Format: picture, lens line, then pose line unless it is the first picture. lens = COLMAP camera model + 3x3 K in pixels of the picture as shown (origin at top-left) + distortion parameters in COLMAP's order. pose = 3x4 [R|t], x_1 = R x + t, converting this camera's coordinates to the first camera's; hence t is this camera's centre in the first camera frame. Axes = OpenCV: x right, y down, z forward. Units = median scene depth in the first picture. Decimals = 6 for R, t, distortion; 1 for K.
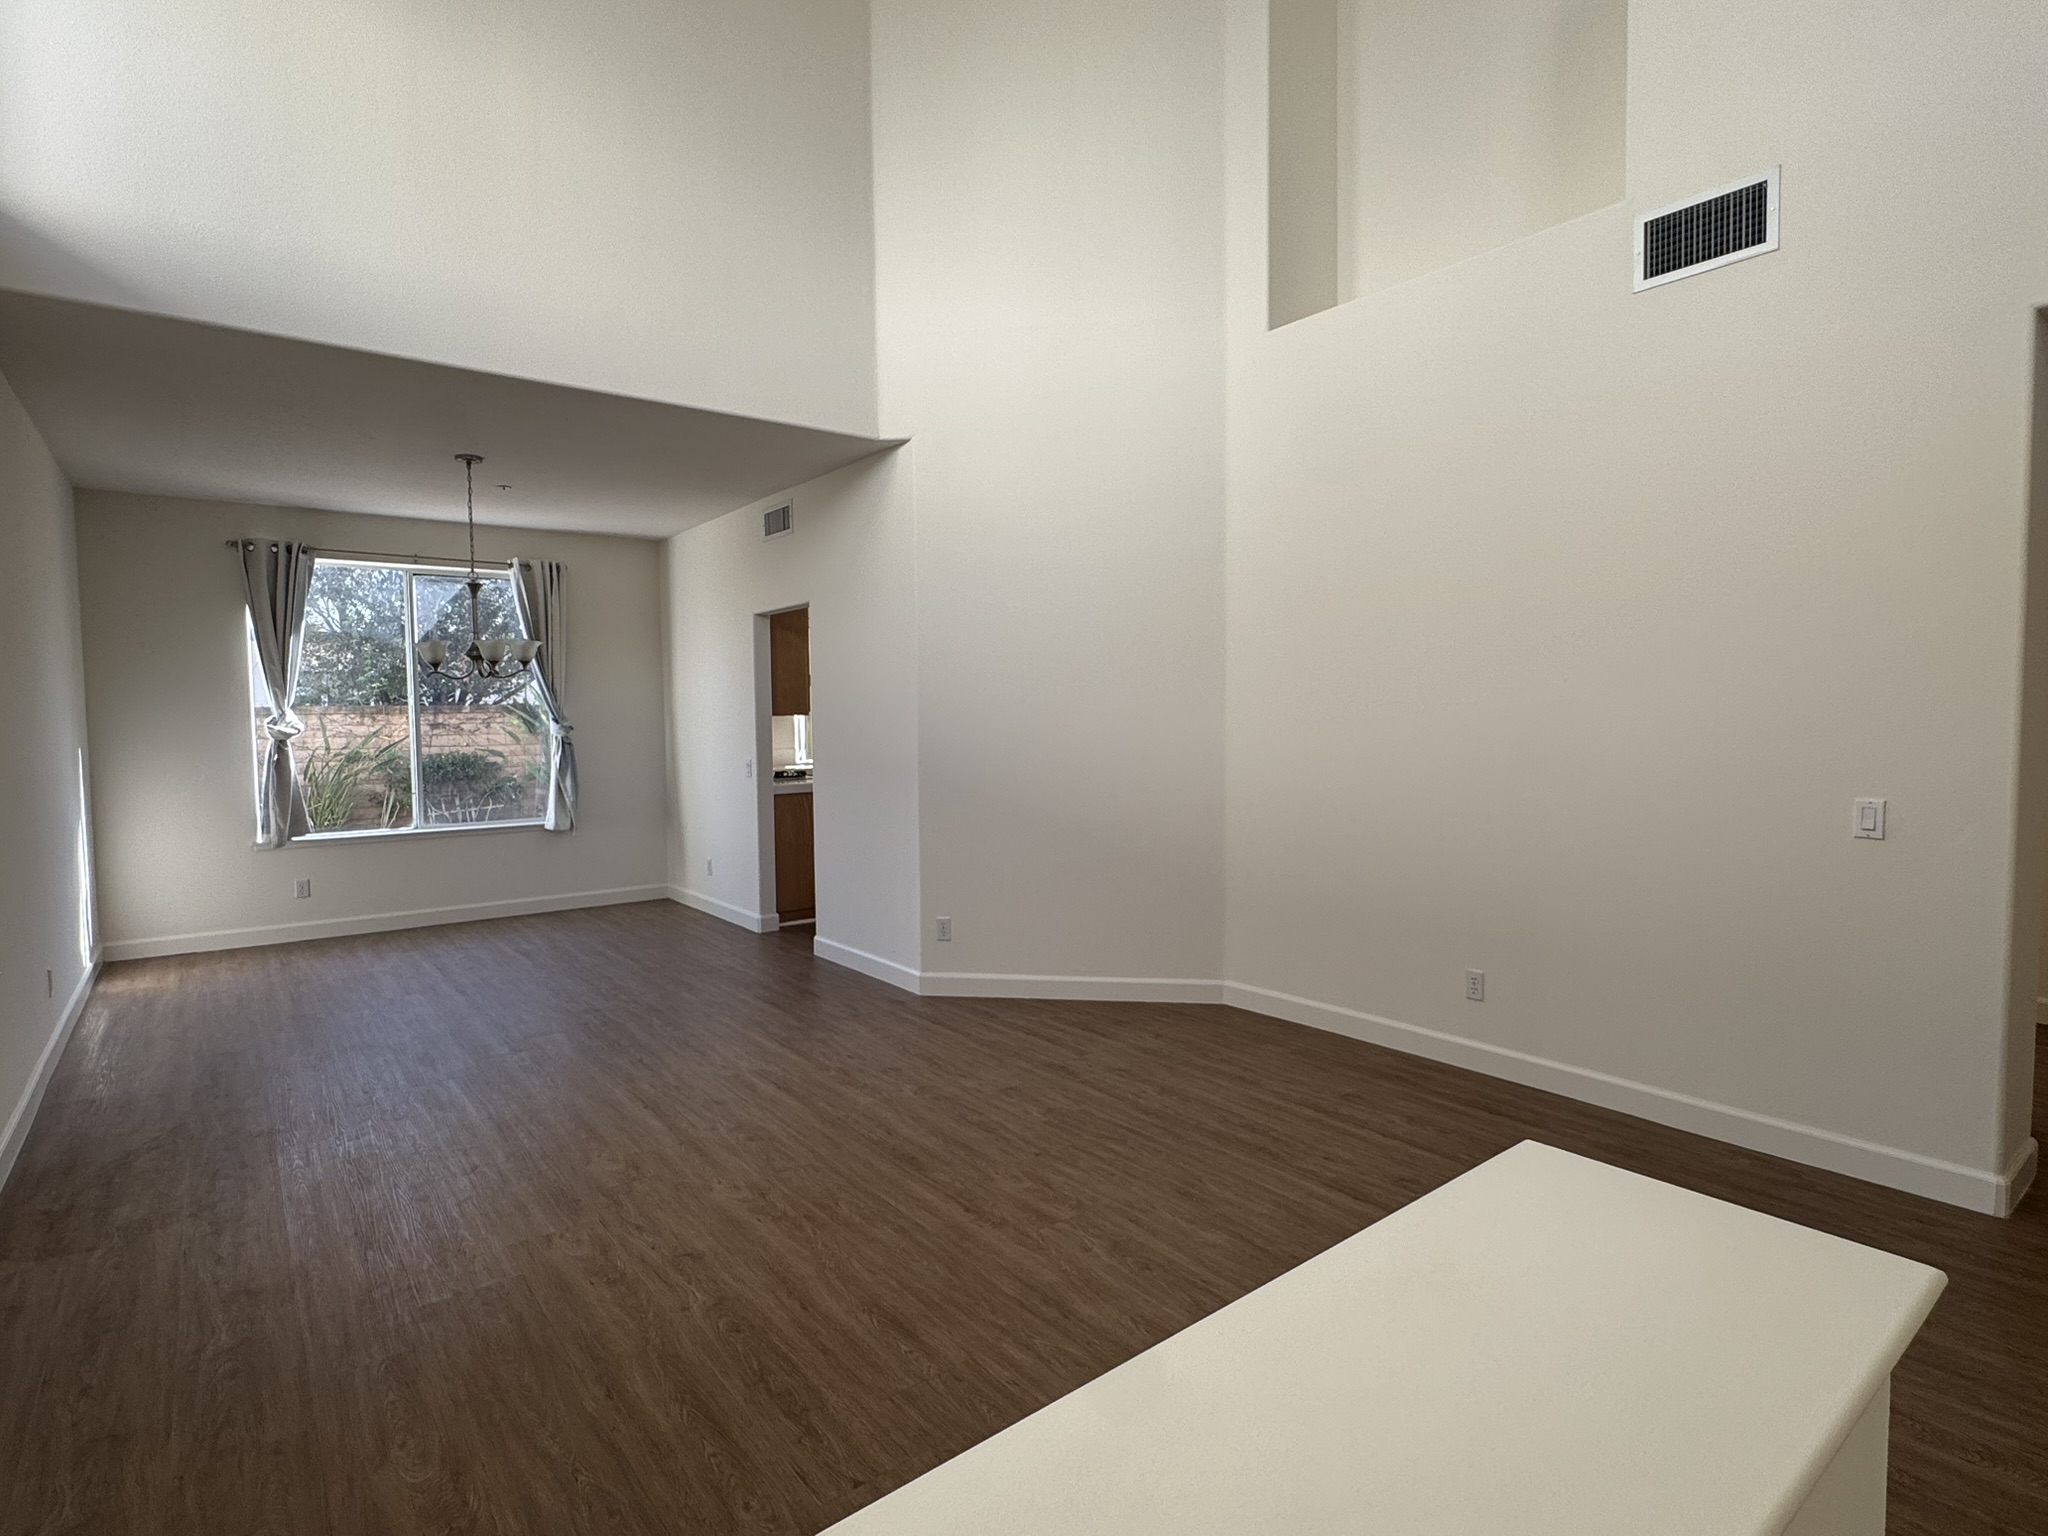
lens RADIAL K [[1039.1, 0, 1023.3], [0, 1039.1, 772.7], [0, 0, 1]] dist [0.001089, 0.002397]
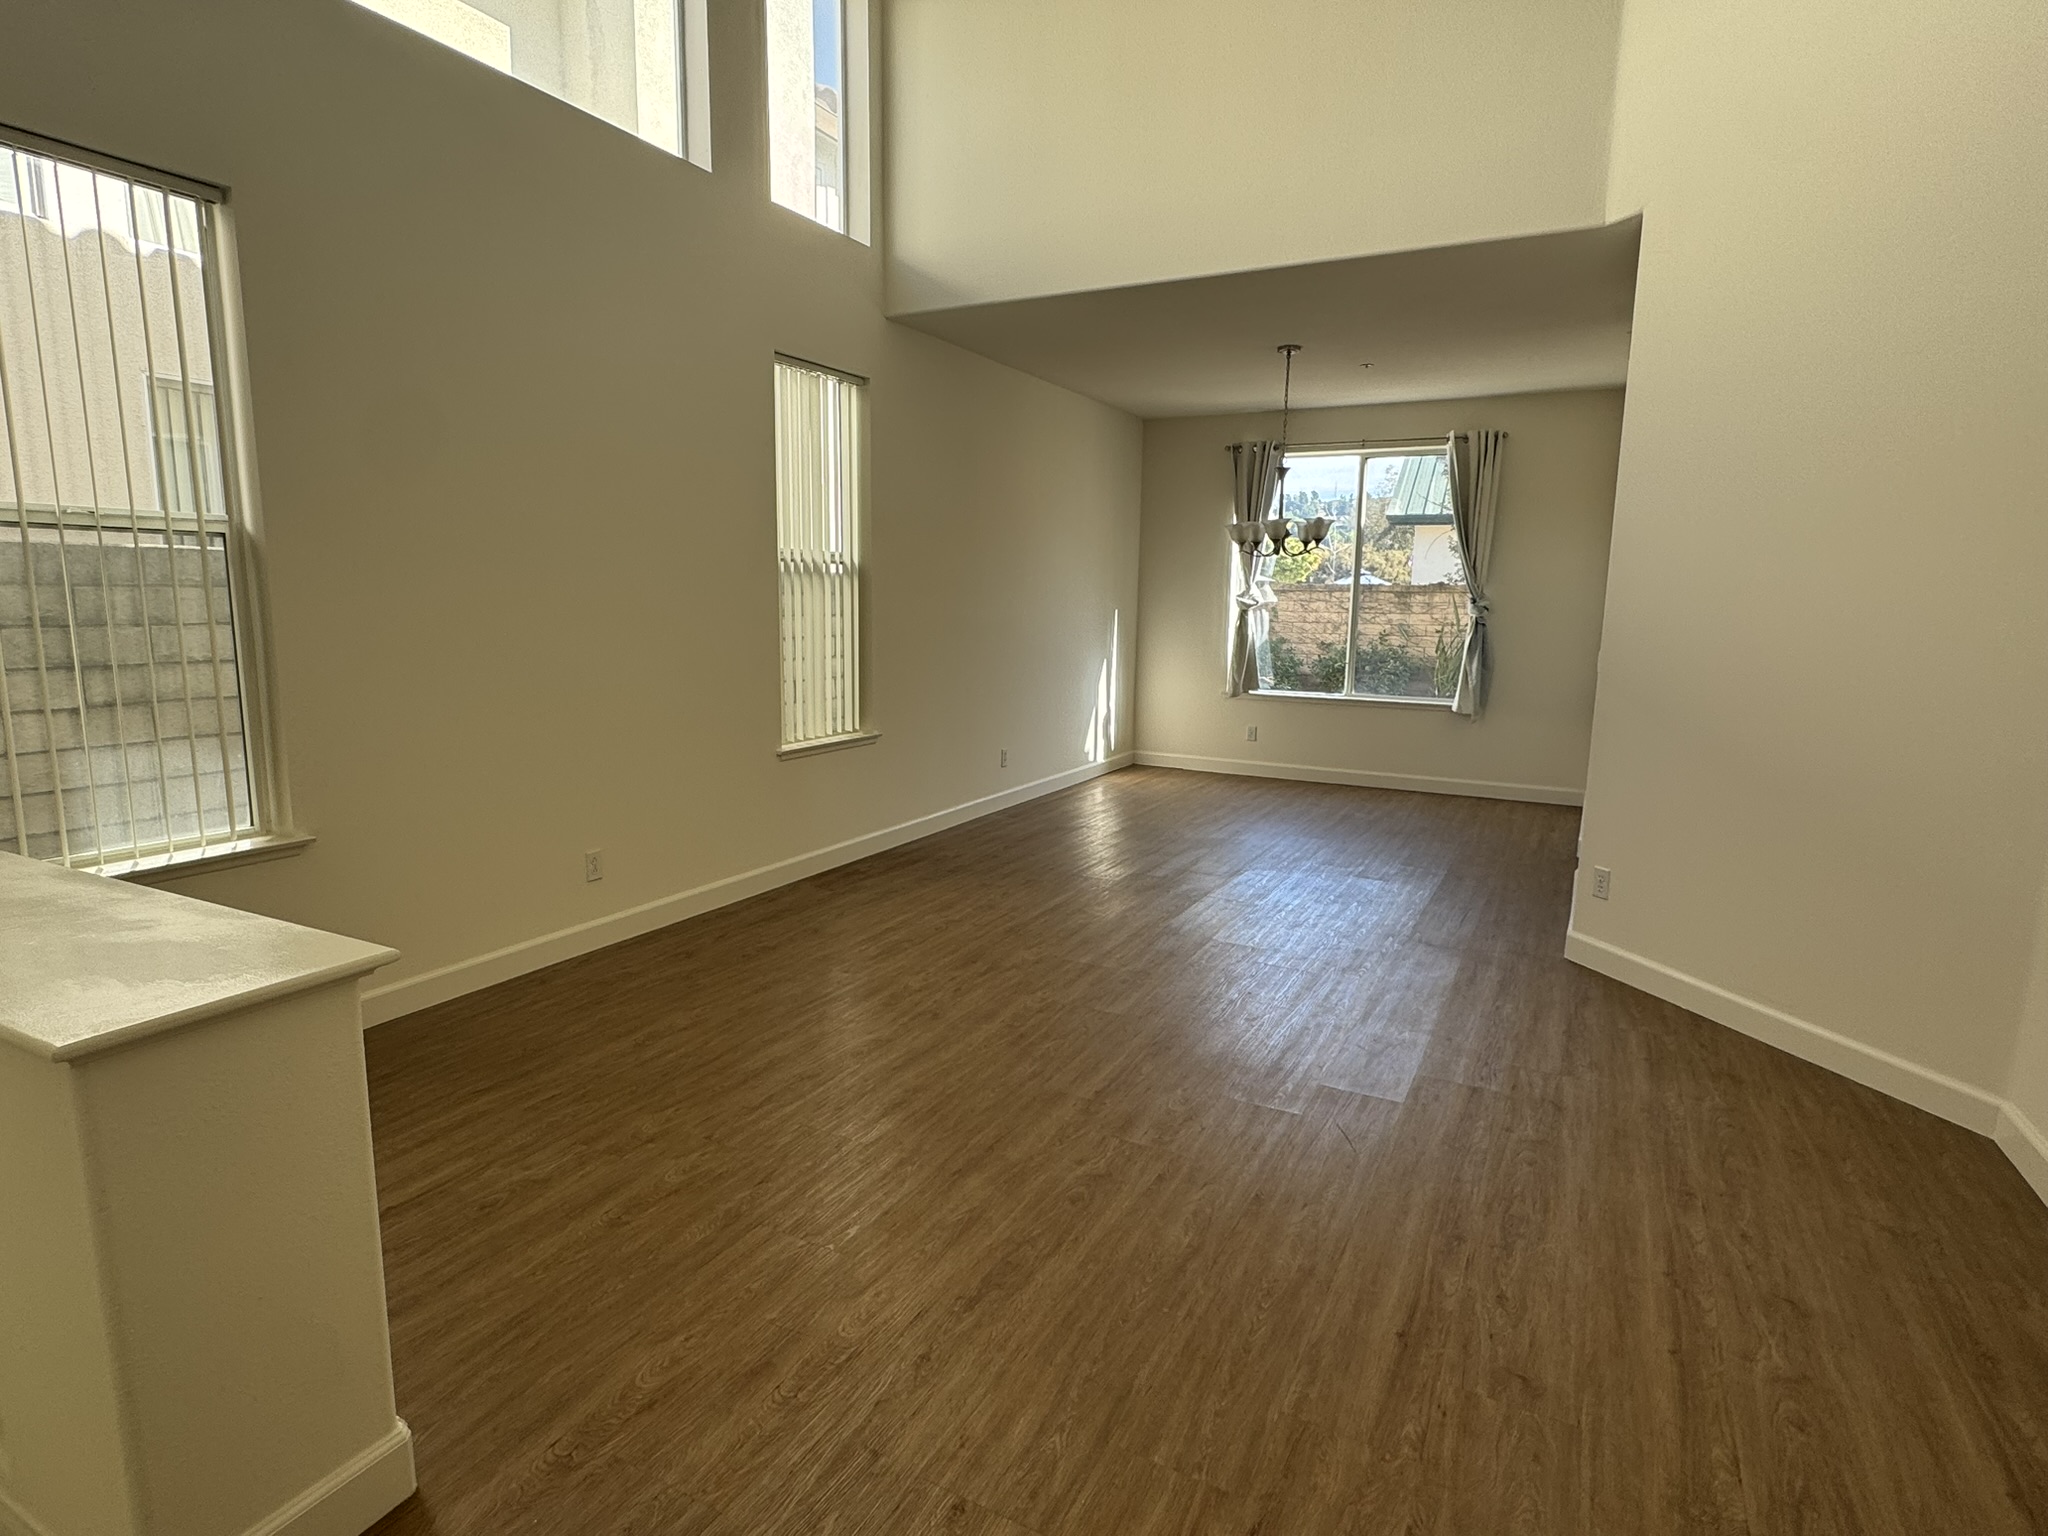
lens RADIAL K [[1102.8, 0, 1022.5], [0, 1102.8, 761.6], [0, 0, 1]] dist [0.011158, 0.002161]
pose [[0.414827, 0.155066, -0.896590, 0.605715], [-0.075887, 0.987834, 0.135736, -0.018541], [0.906730, 0.011732, 0.421548, 0.369857]]
